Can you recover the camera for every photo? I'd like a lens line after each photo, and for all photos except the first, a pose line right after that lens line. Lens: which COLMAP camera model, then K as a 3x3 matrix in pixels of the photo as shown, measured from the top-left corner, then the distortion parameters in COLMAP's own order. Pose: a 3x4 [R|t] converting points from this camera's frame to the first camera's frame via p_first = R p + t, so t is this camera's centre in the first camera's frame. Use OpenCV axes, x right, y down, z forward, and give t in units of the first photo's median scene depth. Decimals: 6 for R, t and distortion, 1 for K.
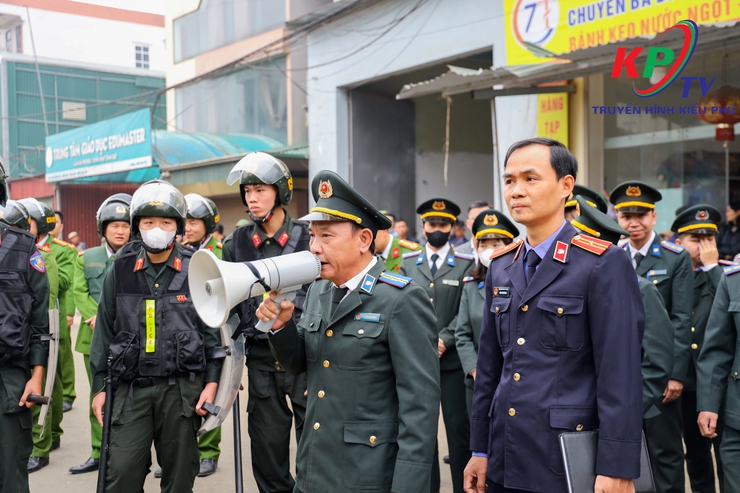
lens RADIAL K [[955.5, 0, 372.7], [0, 955.5, 244.8], [0, 0, 1]] dist [0.274849, 0.000000]
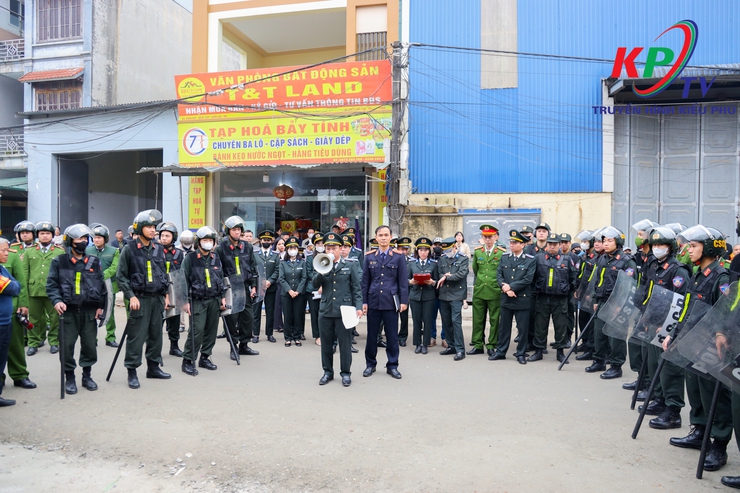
lens RADIAL K [[503.5, 0, 365.7], [0, 503.5, 245.2], [0, 0, 1]] dist [-0.006378, -0.000334]
pose [[0.763774, 0.007170, 0.645444, -0.673937], [-0.013149, 0.999904, 0.004452, -0.018273], [-0.645350, -0.011887, 0.763795, -0.312671]]
